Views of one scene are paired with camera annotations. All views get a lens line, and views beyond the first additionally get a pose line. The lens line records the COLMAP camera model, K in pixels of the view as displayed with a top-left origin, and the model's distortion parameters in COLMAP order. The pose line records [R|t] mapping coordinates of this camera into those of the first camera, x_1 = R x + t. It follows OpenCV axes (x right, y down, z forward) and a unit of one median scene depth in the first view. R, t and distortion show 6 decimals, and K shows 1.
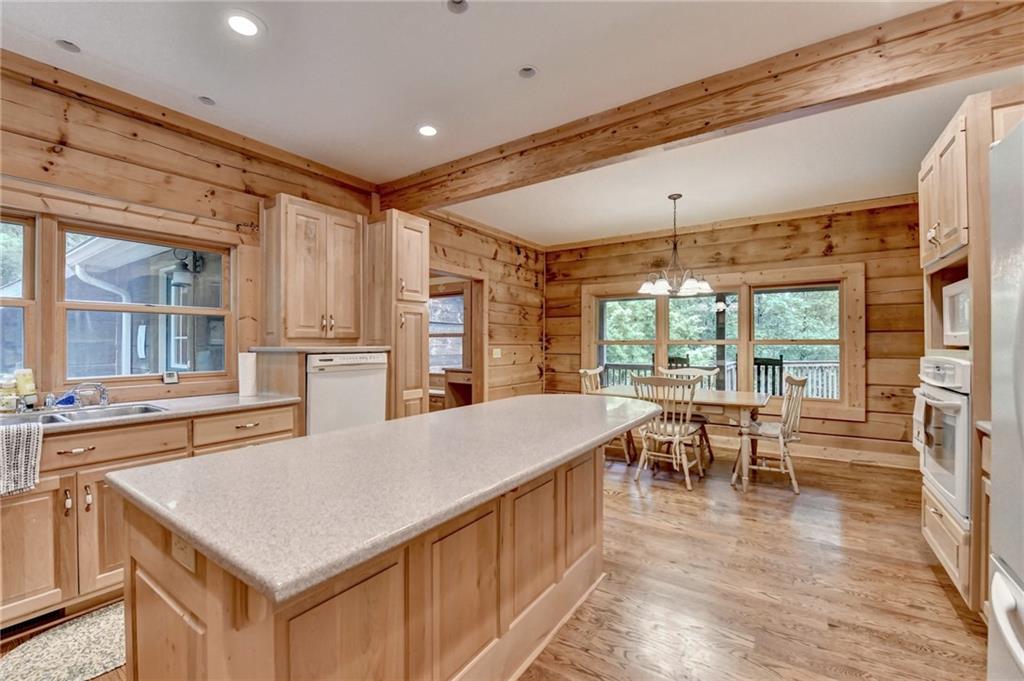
lens RADIAL K [[431.4, 0, 517.2], [0, 431.4, 340.8], [0, 0, 1]] dist [-0.015501, -0.002148]
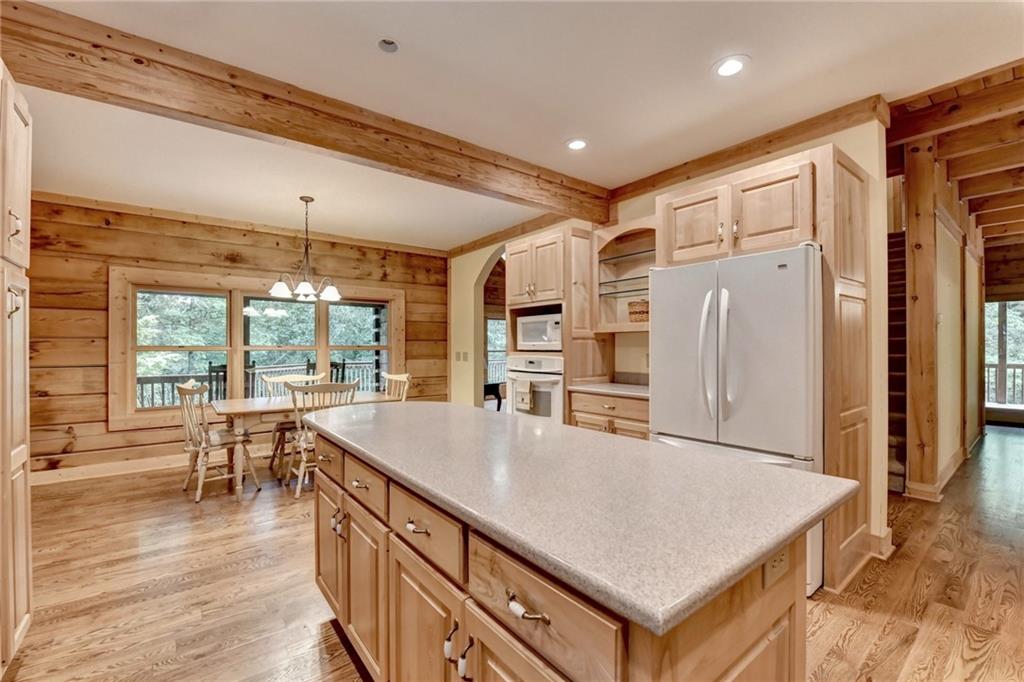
lens RADIAL K [[427.0, 0, 500.0], [0, 427.0, 348.7], [0, 0, 1]] dist [-0.017432, -0.000372]
pose [[0.321005, -0.001930, 0.947076, -0.354230], [-0.003148, 0.999990, 0.003105, 0.000471], [-0.947072, -0.003978, 0.320995, 0.237728]]
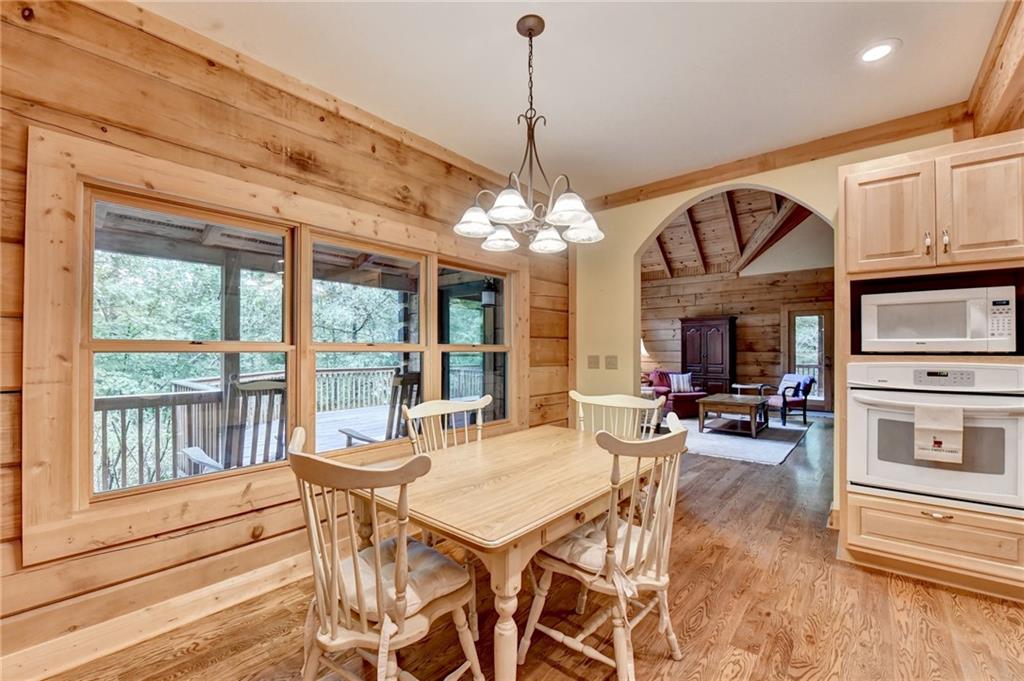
lens RADIAL K [[431.4, 0, 484.2], [0, 431.4, 348.9], [0, 0, 1]] dist [-0.015501, -0.002148]
pose [[0.161399, 0.006425, 0.986868, -0.067544], [-0.004553, 0.999973, -0.005765, 0.008083], [-0.986879, -0.003563, 0.161423, 0.851309]]
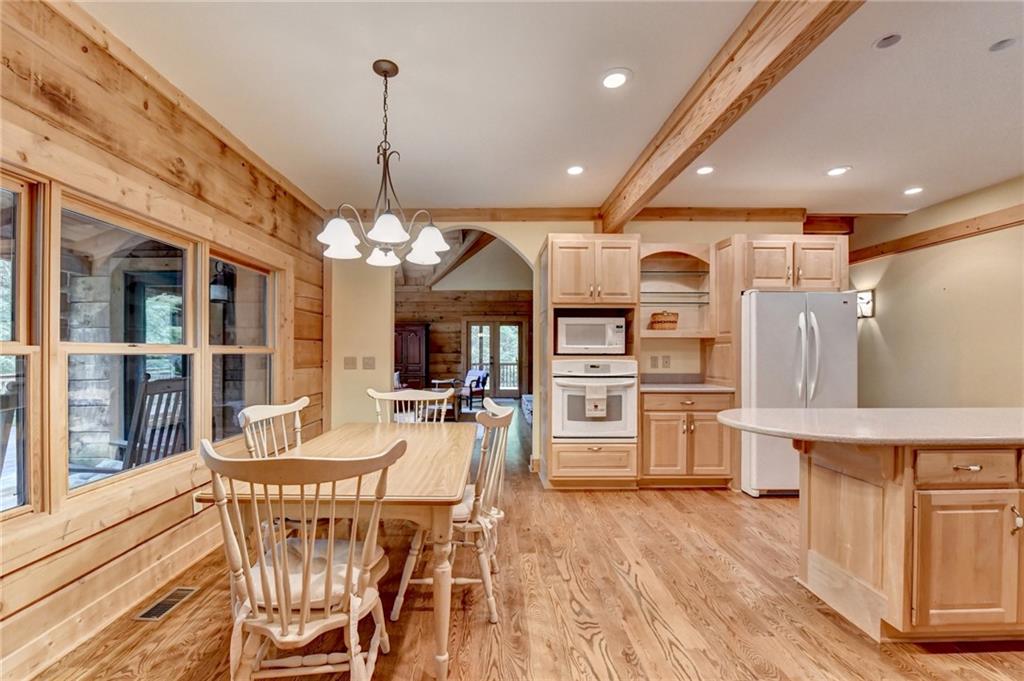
lens RADIAL K [[431.4, 0, 480.4], [0, 431.4, 352.1], [0, 0, 1]] dist [-0.015501, -0.002148]
pose [[-0.514923, 0.001729, 0.857235, -0.107724], [-0.003439, 0.999986, -0.004082, 0.007783], [-0.857229, -0.005050, -0.514910, 1.007388]]
